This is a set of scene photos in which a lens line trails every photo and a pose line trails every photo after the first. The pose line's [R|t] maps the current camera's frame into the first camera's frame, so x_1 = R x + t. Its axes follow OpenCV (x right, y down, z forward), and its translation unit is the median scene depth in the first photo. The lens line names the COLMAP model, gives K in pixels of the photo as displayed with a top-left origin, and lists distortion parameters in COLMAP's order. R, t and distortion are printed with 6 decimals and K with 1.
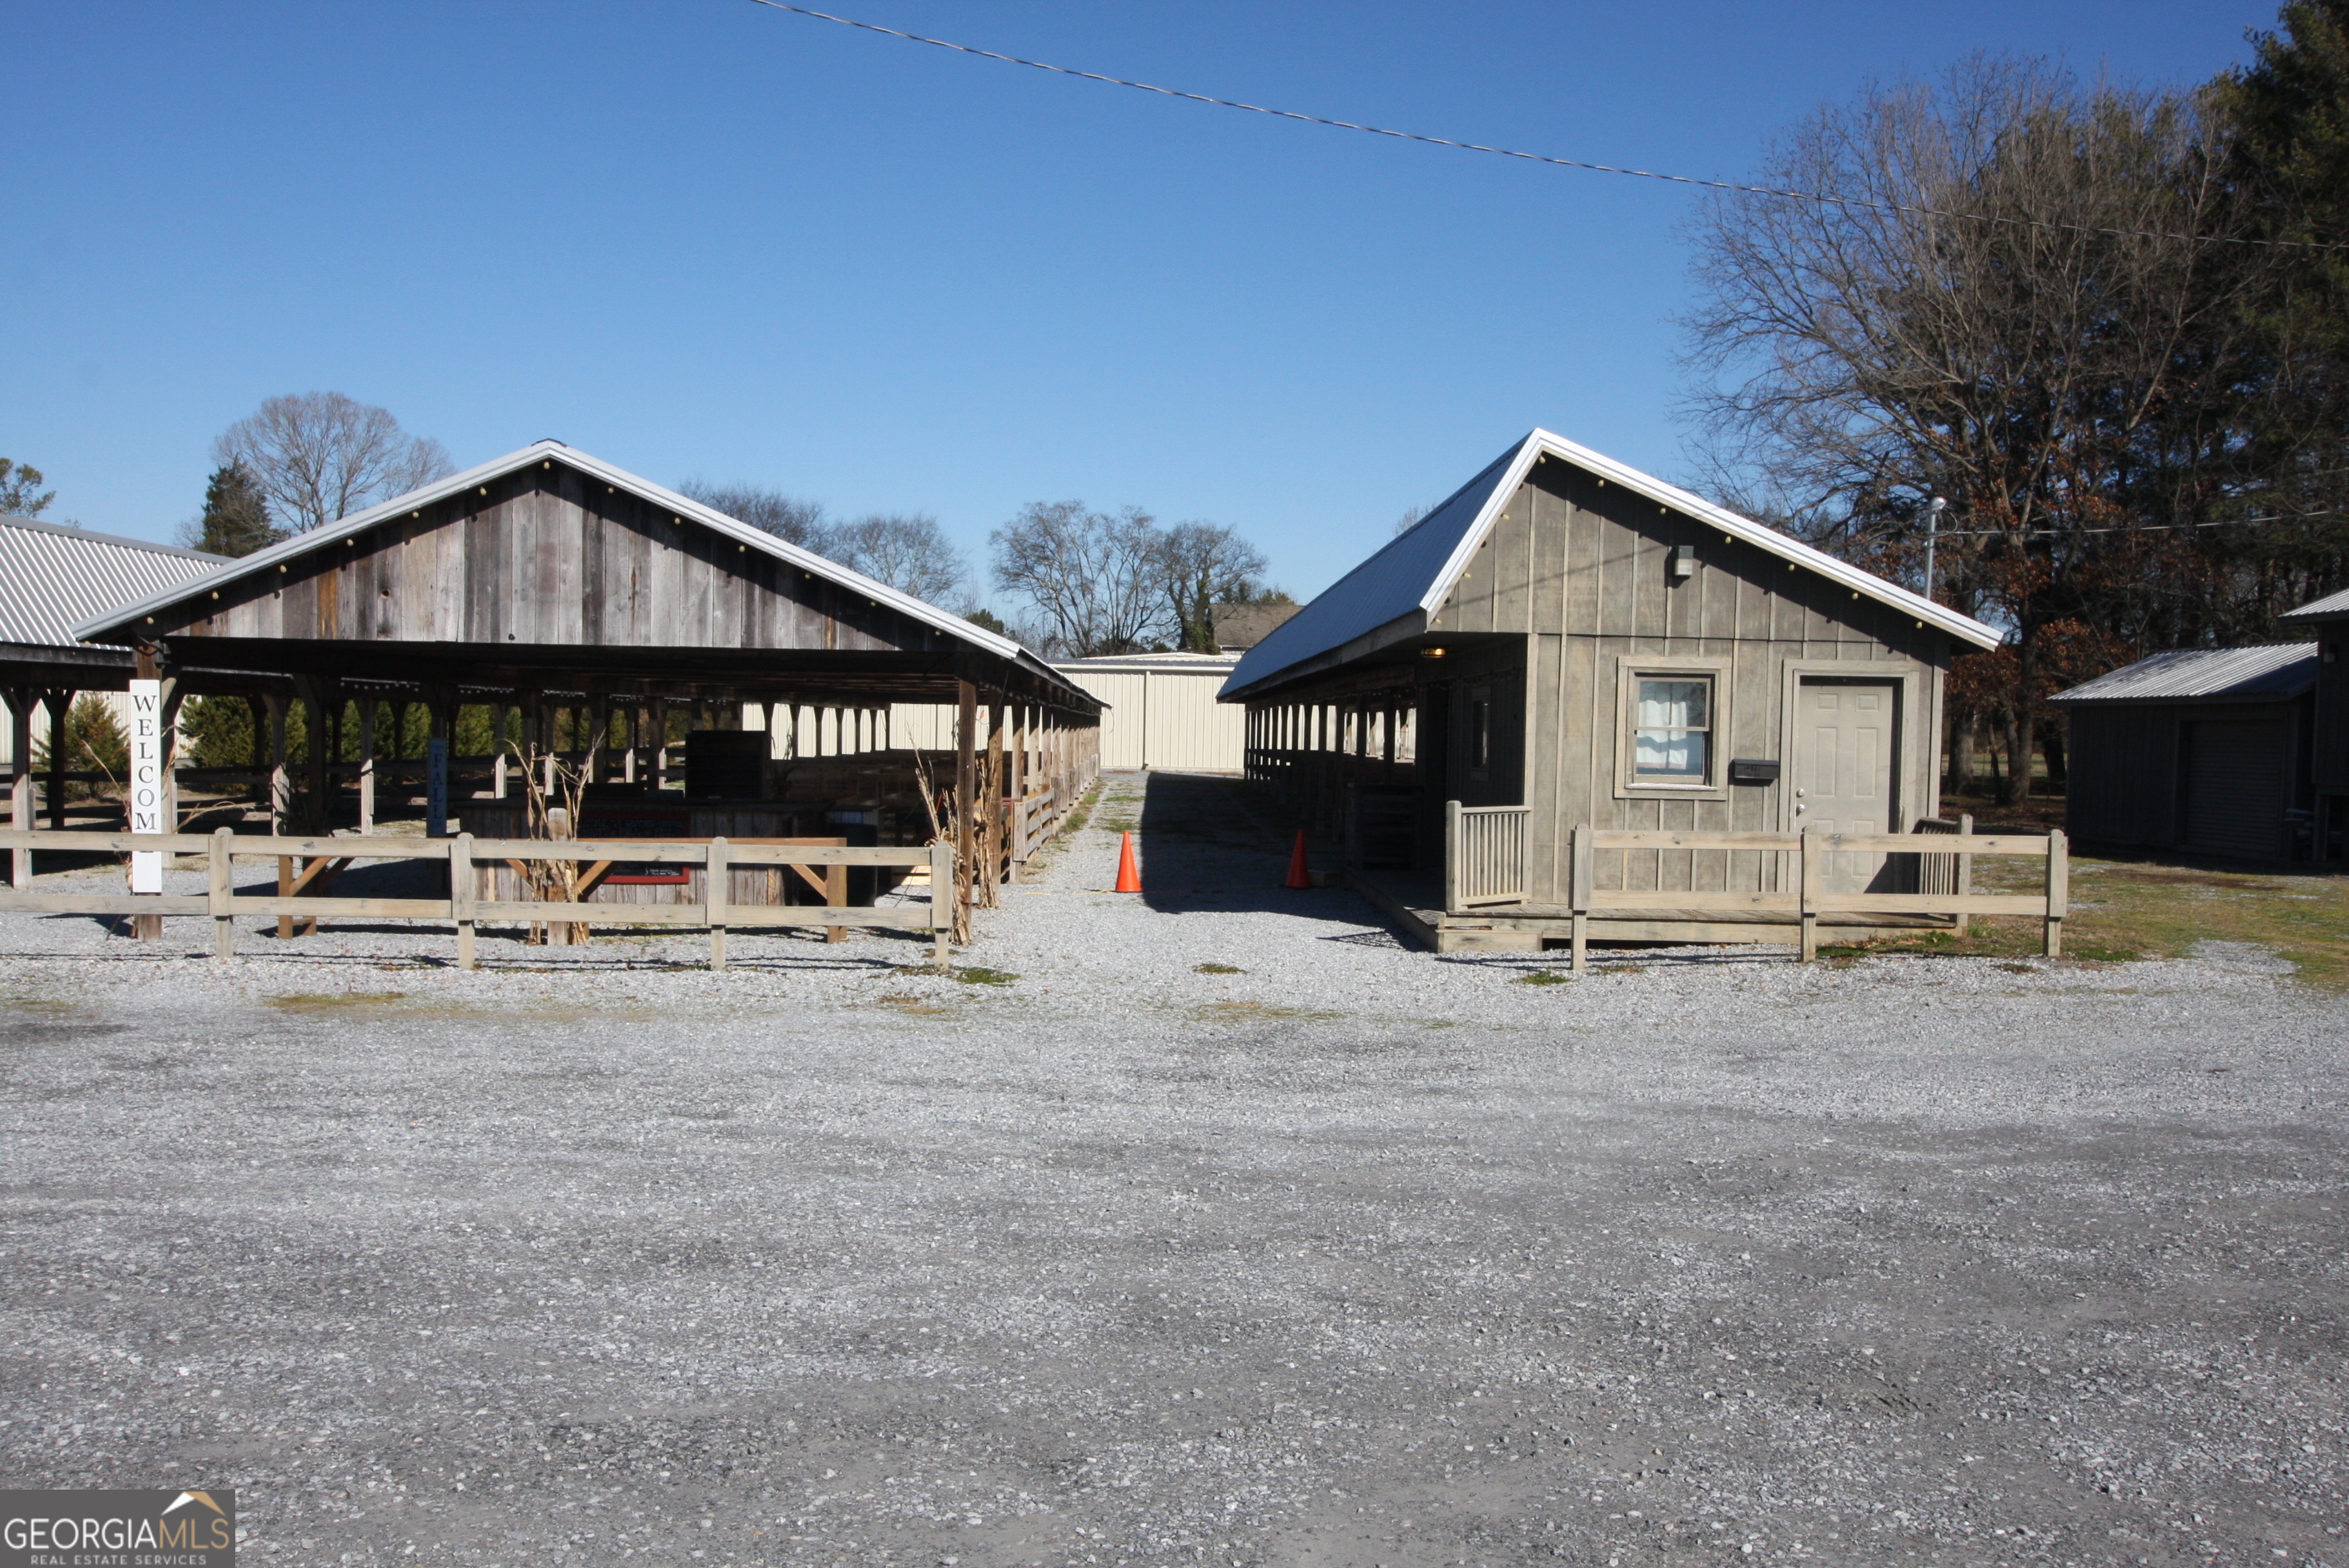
lens RADIAL K [[2113.8, 0, 1154.7], [0, 2113.8, 801.5], [0, 0, 1]] dist [-0.005733, 0.056965]
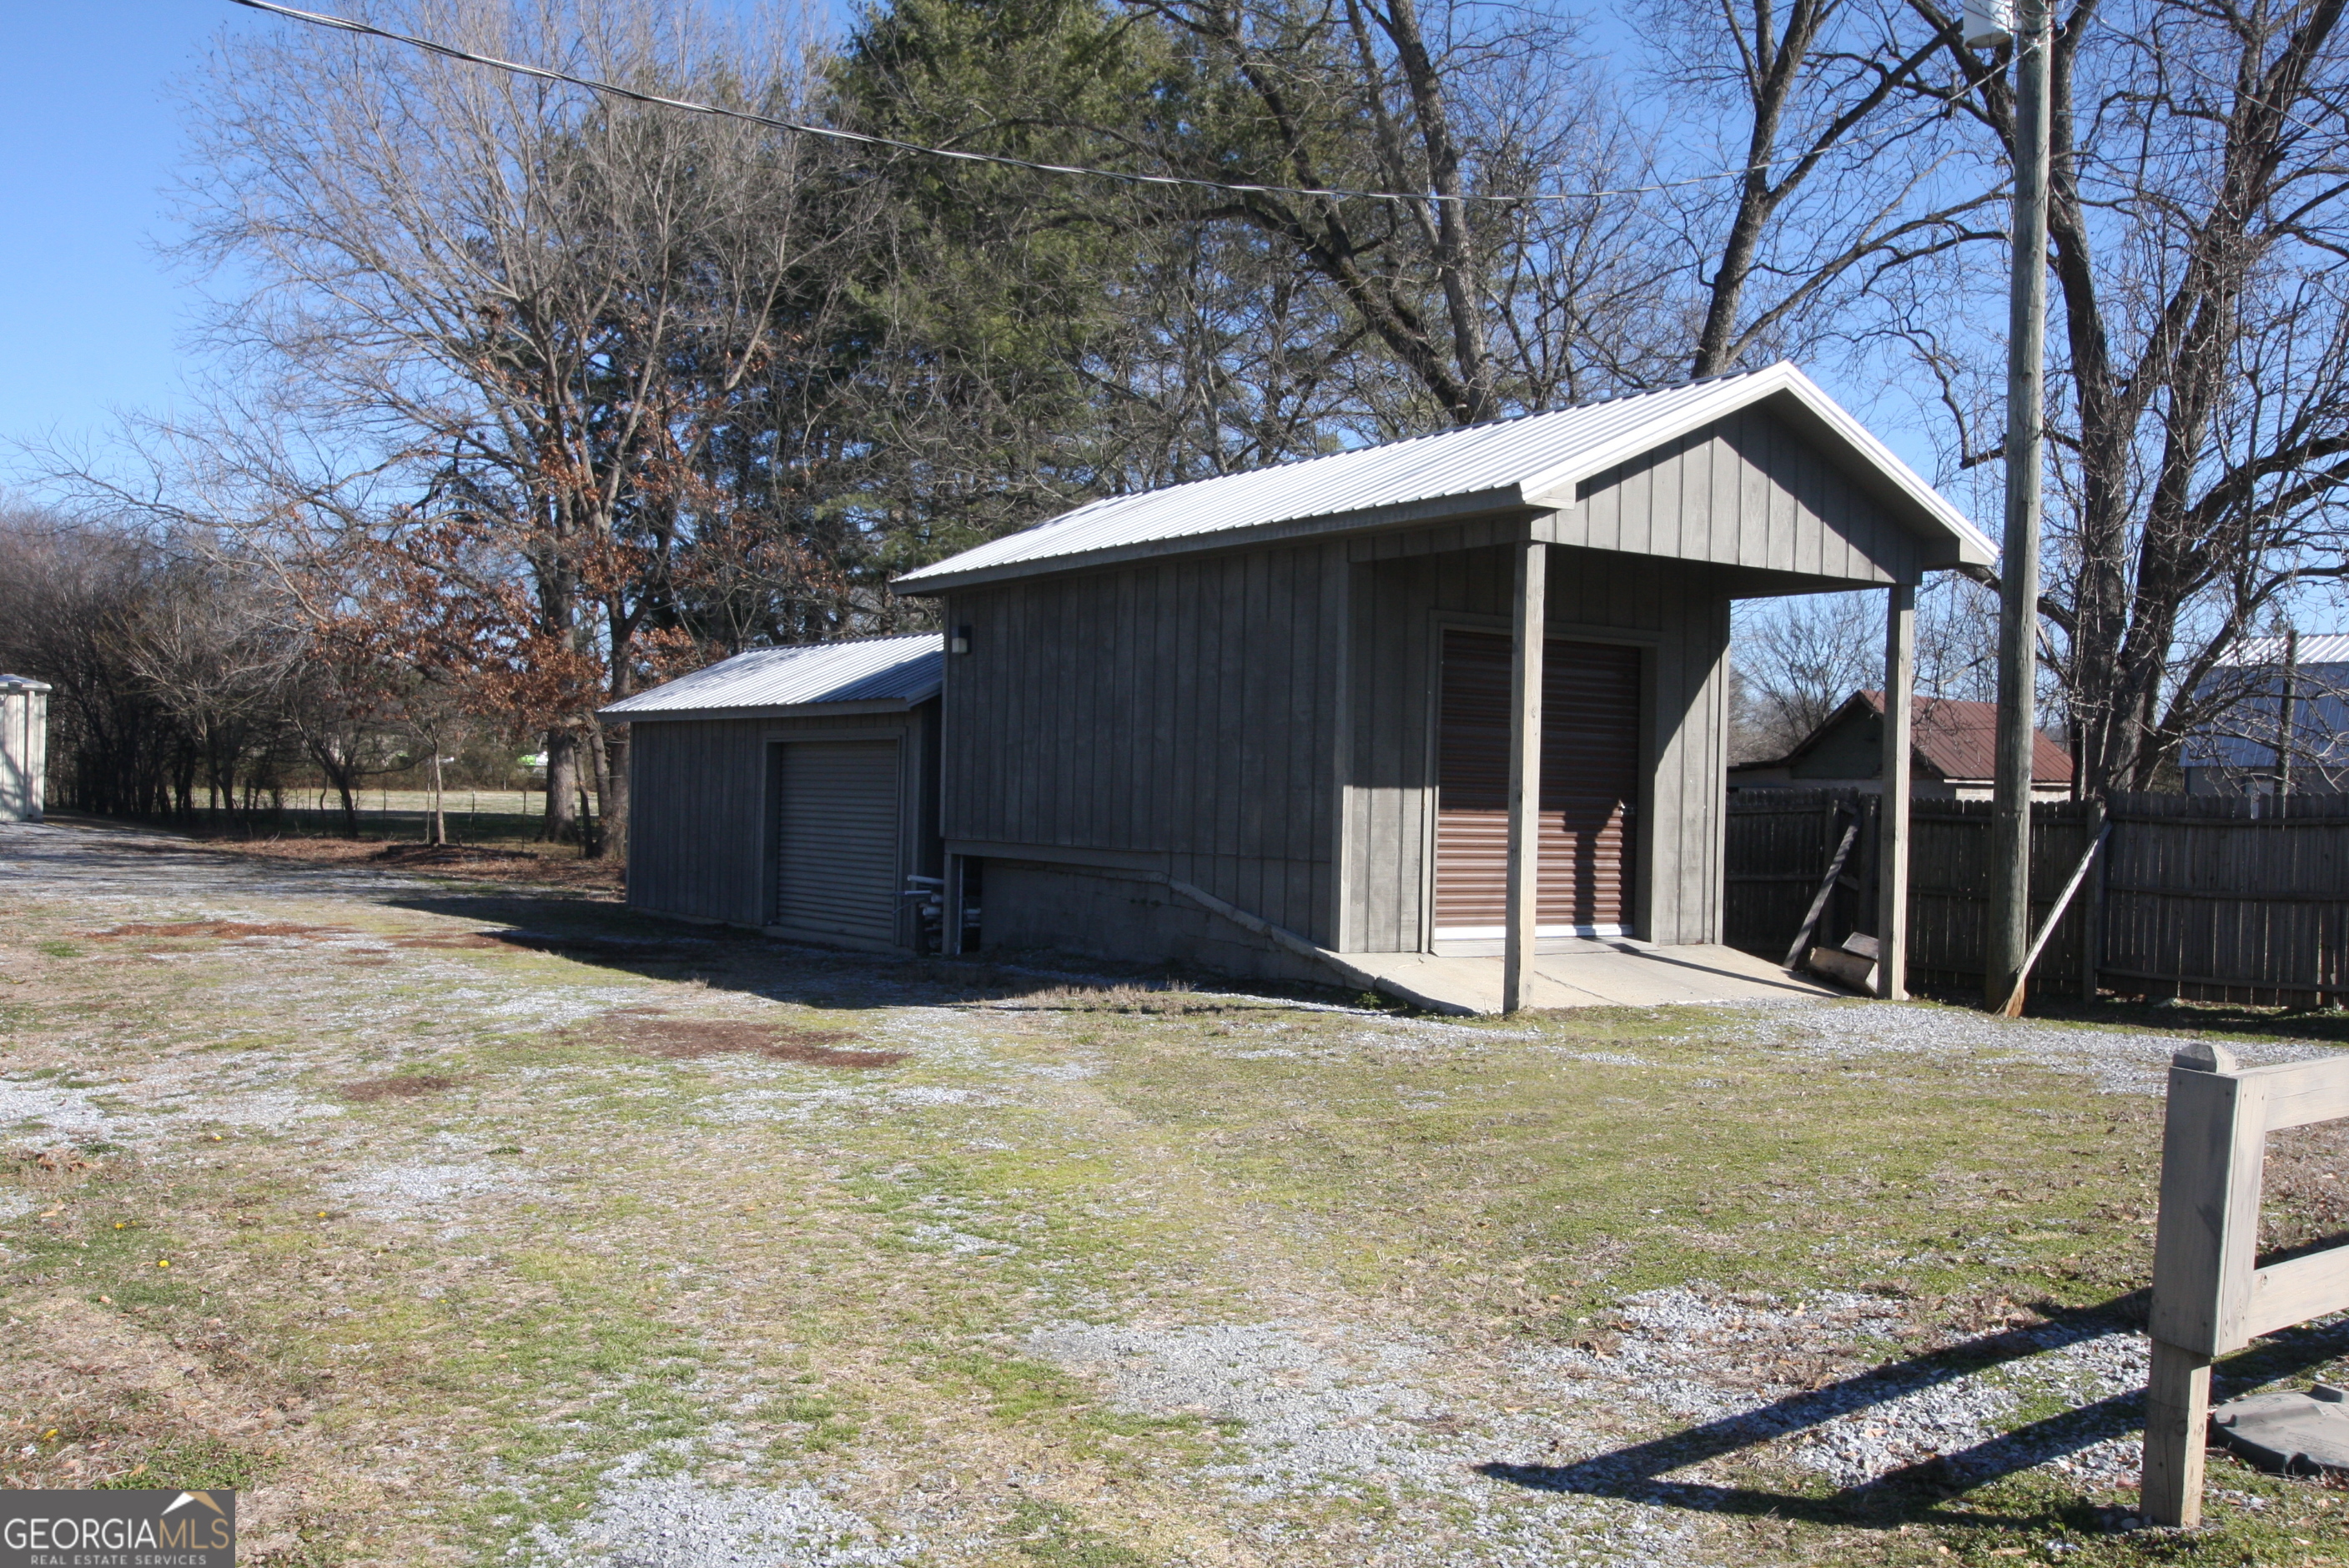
lens RADIAL K [[2069.9, 0, 1167.4], [0, 2069.9, 793.2], [0, 0, 1]] dist [-0.016658, -0.002317]
pose [[0.815398, -0.003730, 0.578889, 0.102614], [0.016152, 0.999737, -0.016309, -0.004698], [-0.578675, 0.022649, 0.815243, 0.193237]]
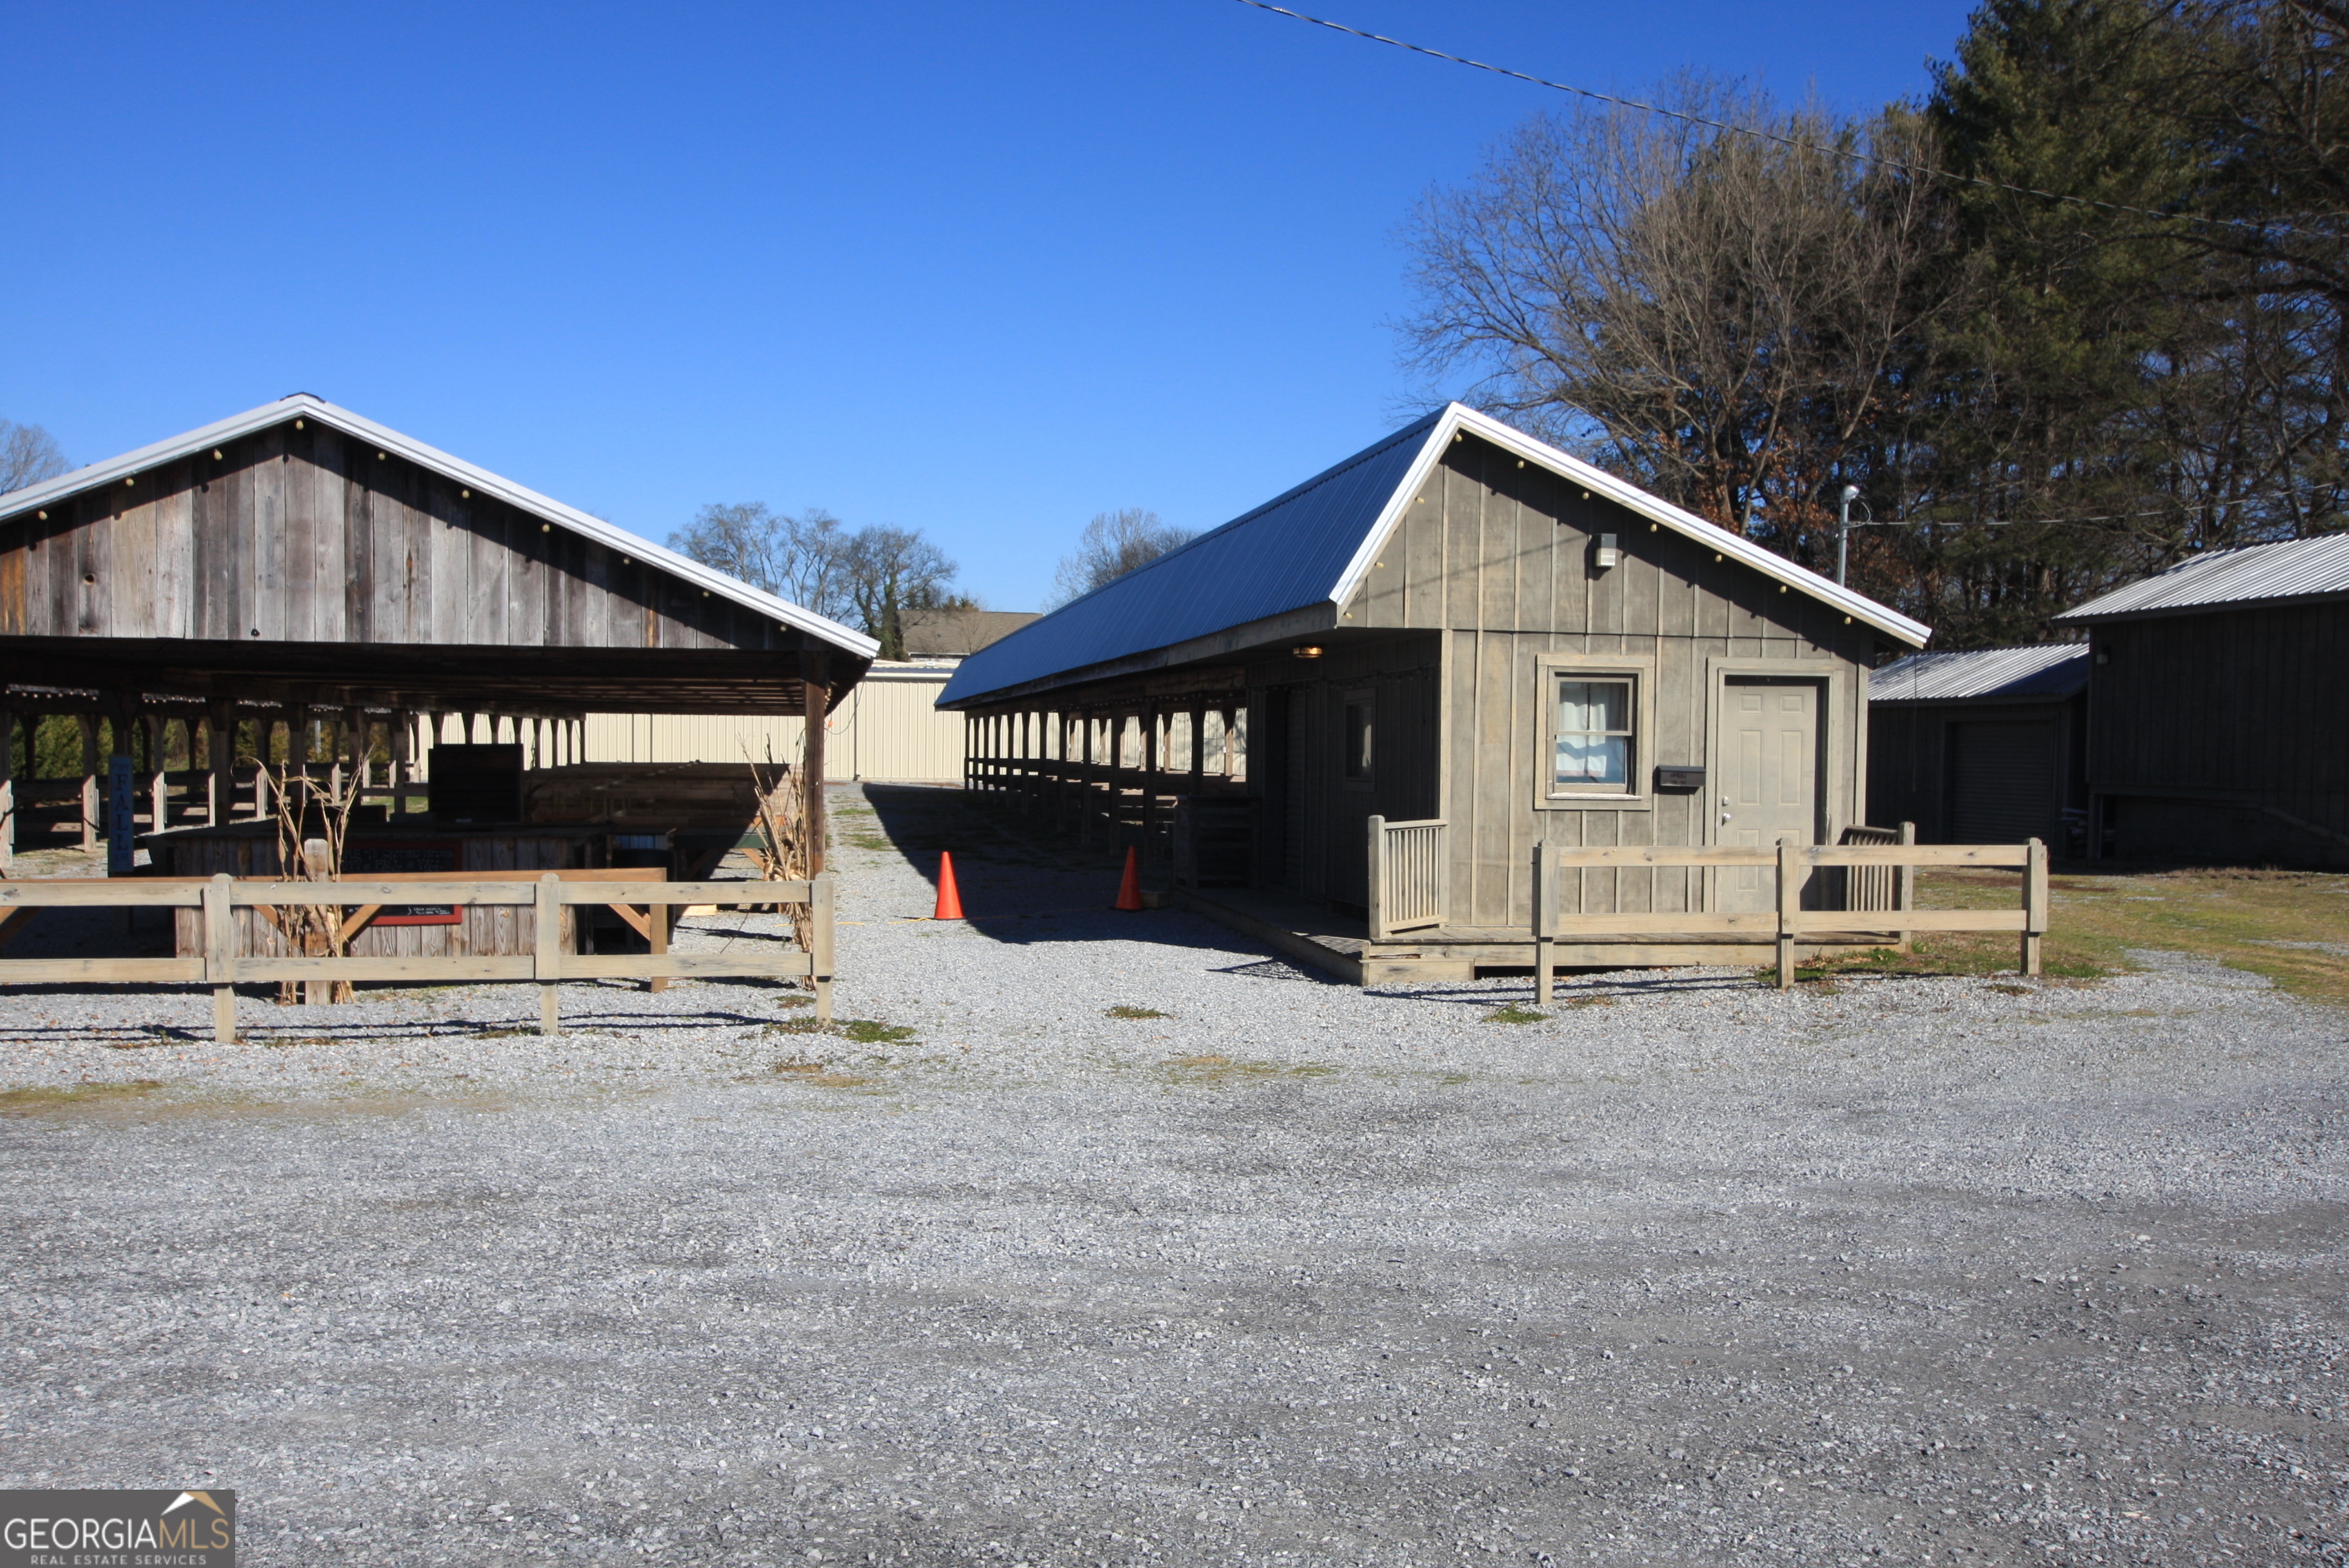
lens RADIAL K [[2113.8, 0, 1180.6], [0, 2113.8, 810.5], [0, 0, 1]] dist [-0.005733, 0.056965]
pose [[0.985793, -0.013771, 0.167398, -0.023137], [0.013691, 0.999905, 0.001637, -0.001291], [-0.167405, 0.000678, 0.985888, 0.033197]]
